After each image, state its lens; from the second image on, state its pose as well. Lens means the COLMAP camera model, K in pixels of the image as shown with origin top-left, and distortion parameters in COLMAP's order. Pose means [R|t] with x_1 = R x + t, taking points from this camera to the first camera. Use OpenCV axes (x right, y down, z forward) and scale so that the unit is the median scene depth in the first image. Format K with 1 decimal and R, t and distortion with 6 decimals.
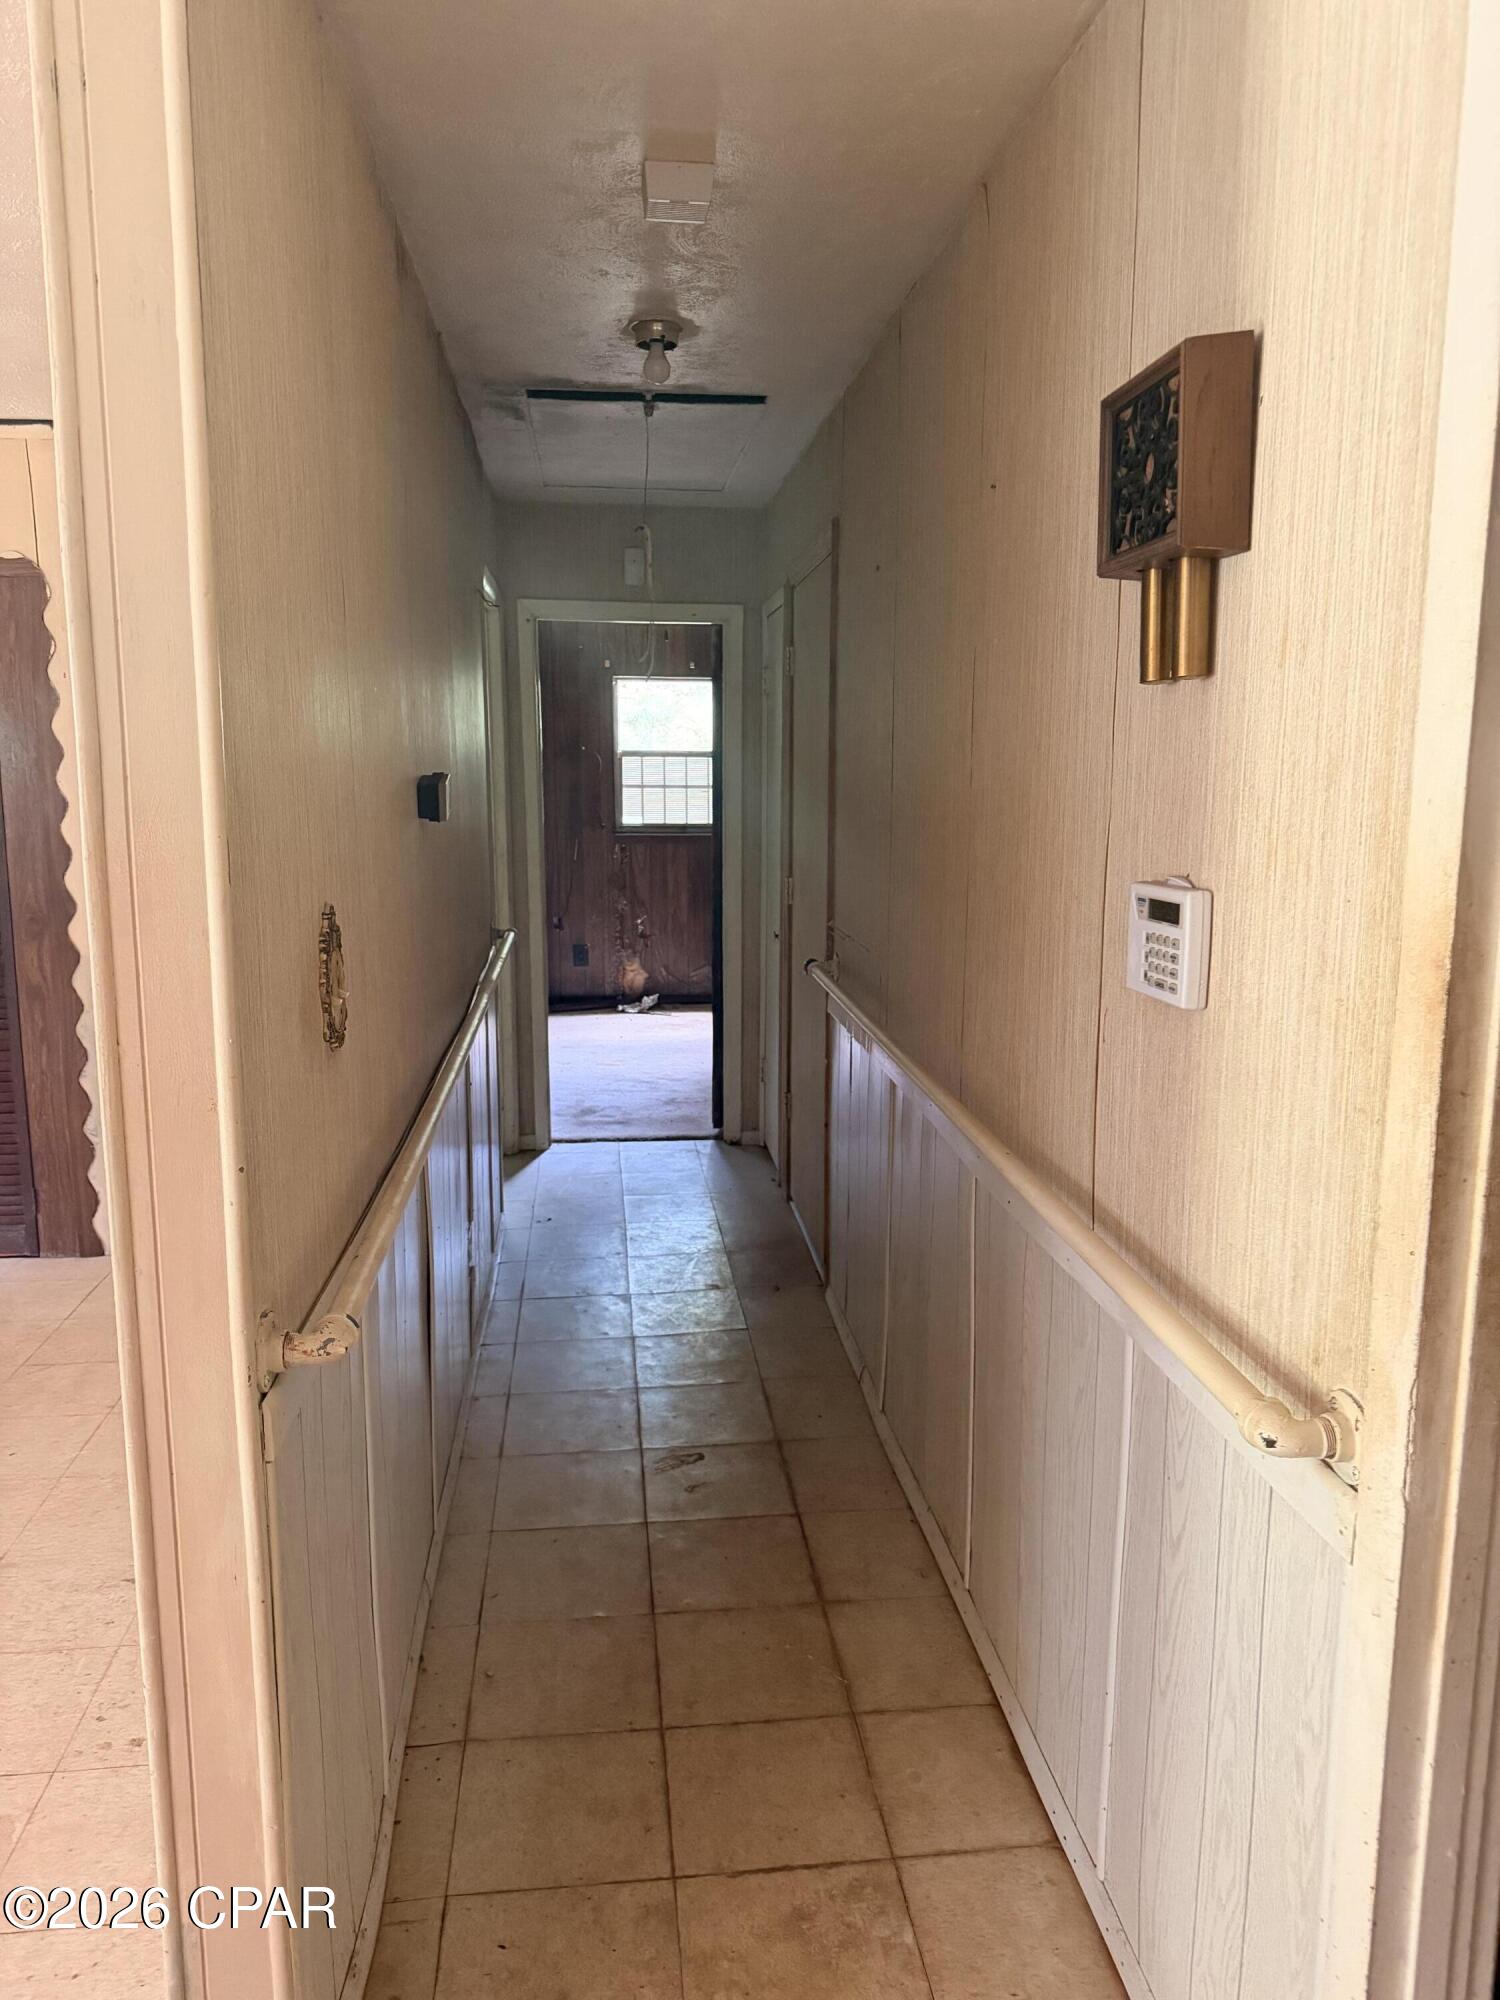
lens RADIAL K [[1424.2, 0, 750.0], [0, 1424.2, 1000.0], [0, 0, 1]] dist [0.011272, -0.040293]
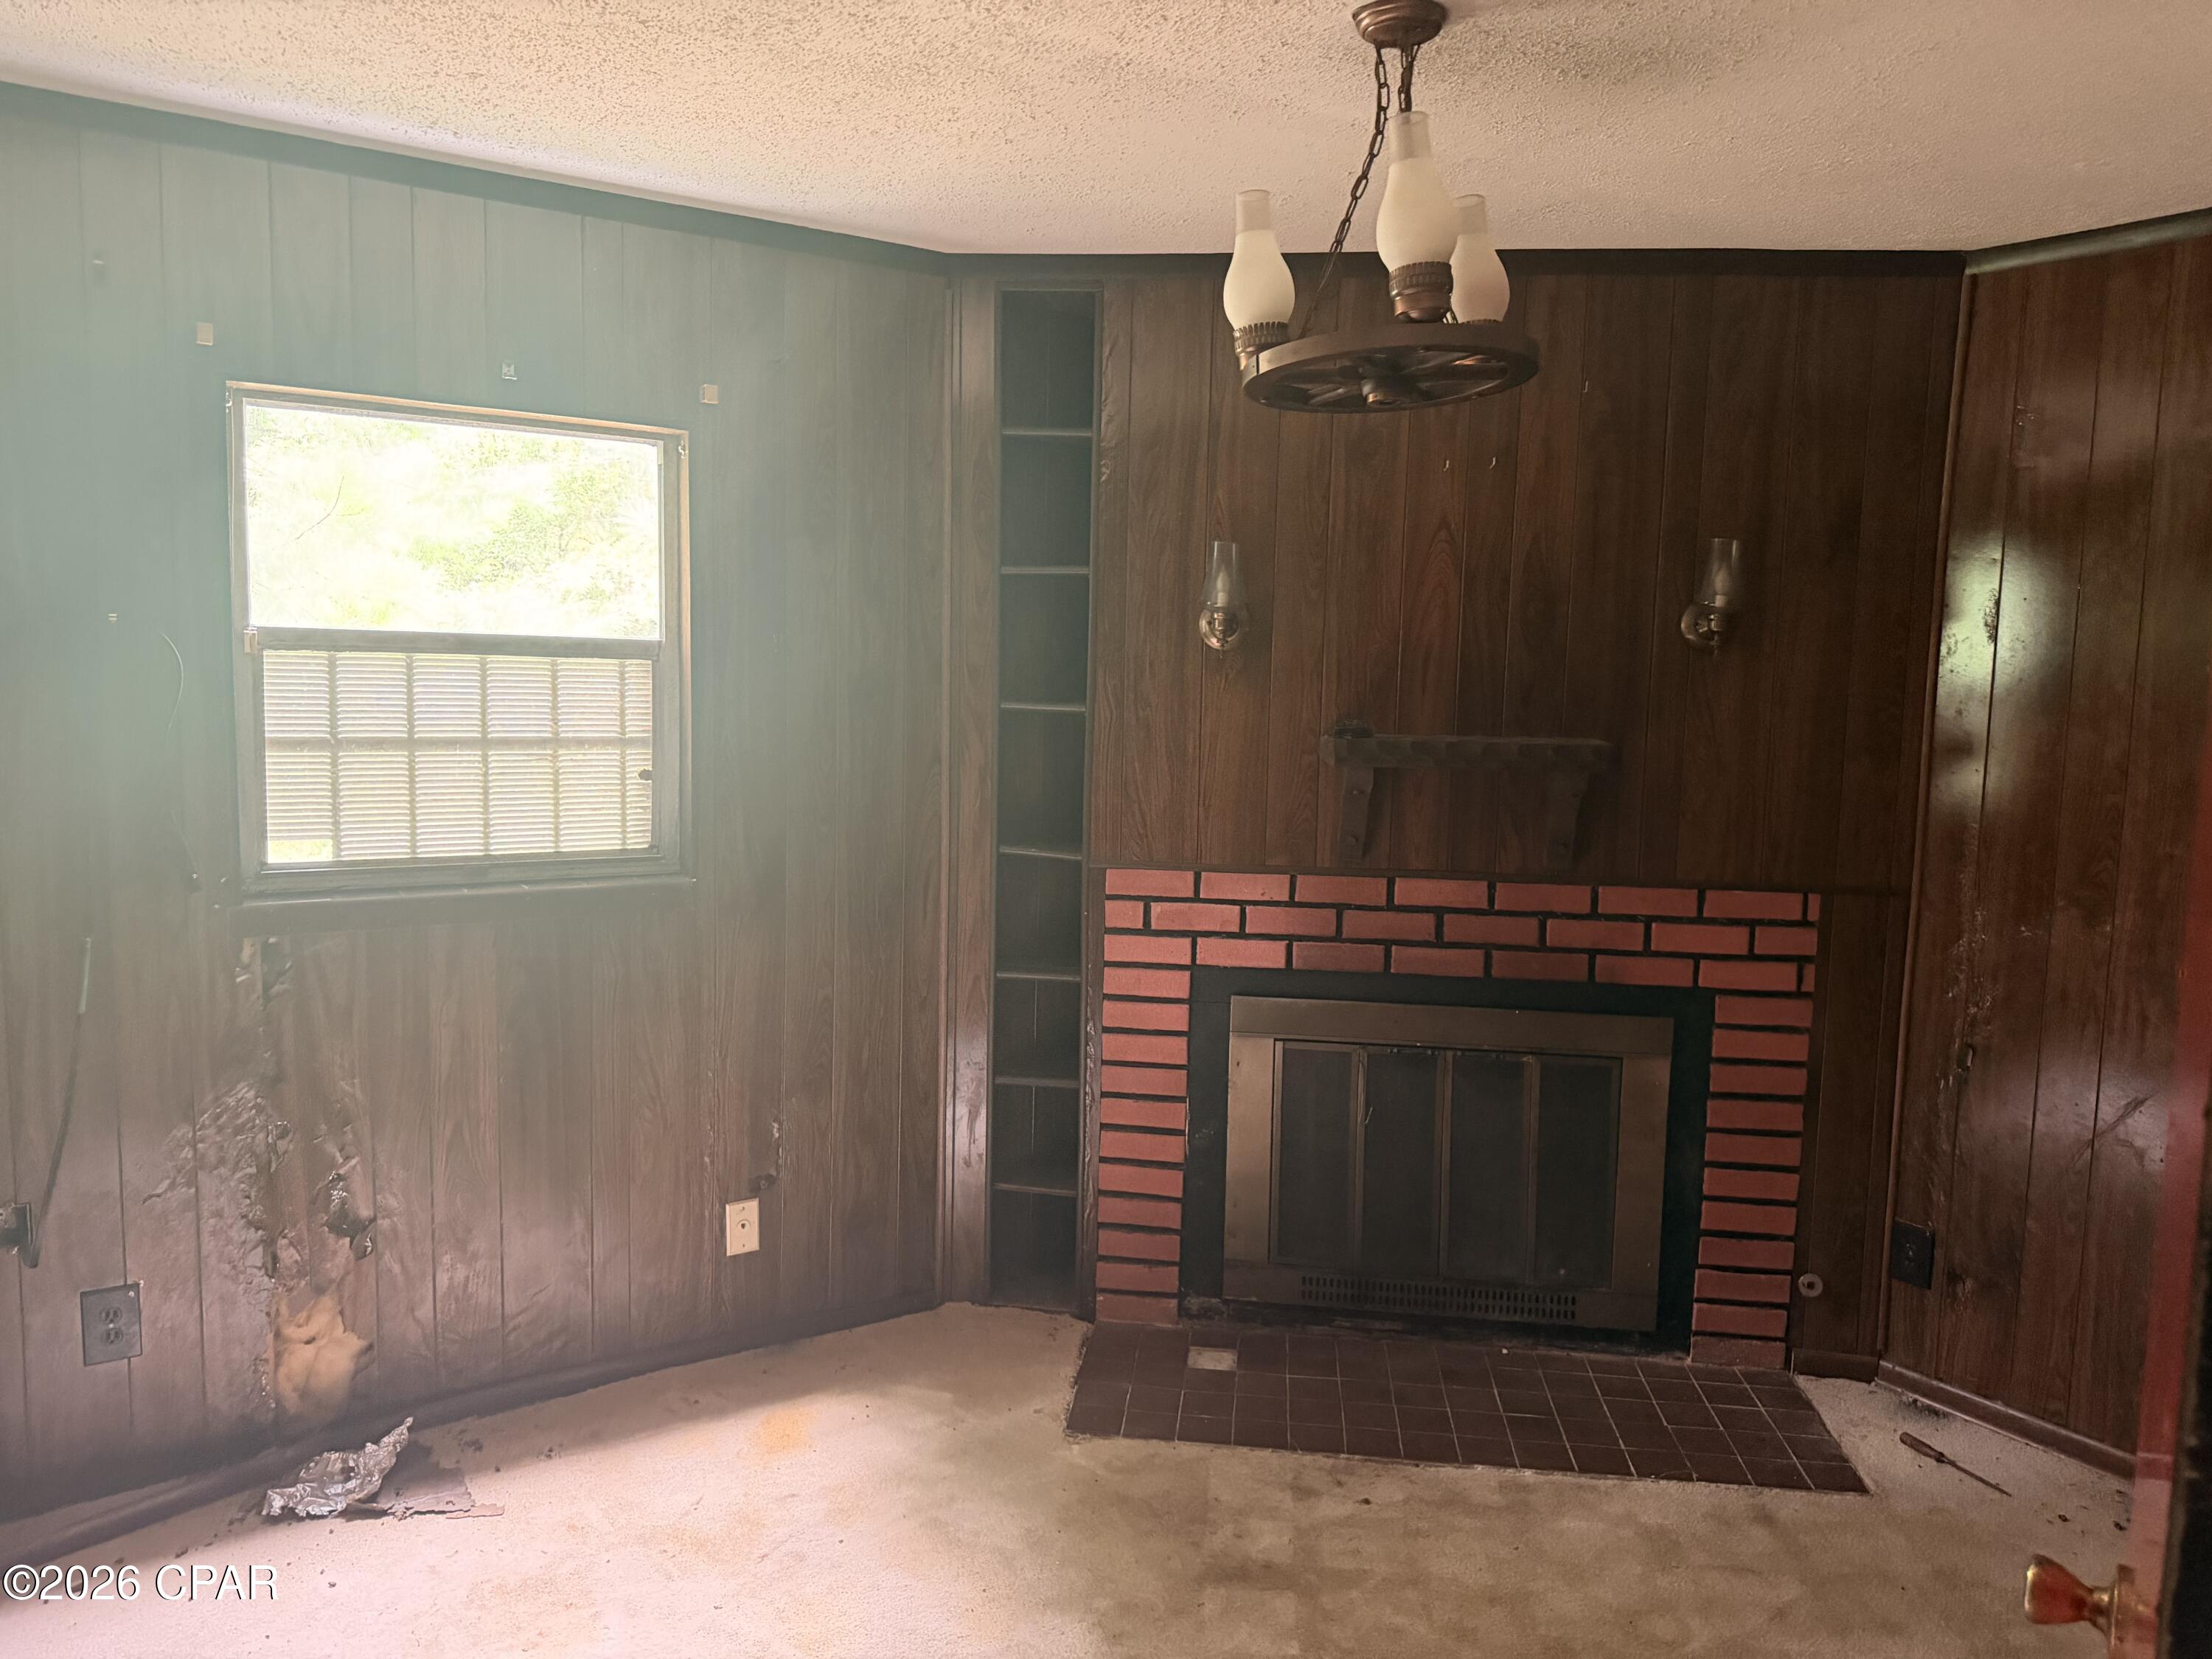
lens RADIAL K [[1575.2, 0, 1106.0], [0, 1575.2, 829.5], [0, 0, 1]] dist [0.011272, -0.040293]
pose [[0.897456, -0.020532, 0.440625, -0.076480], [0.049248, 0.997335, -0.053834, -0.104777], [-0.438346, 0.070014, 0.896075, 0.619227]]
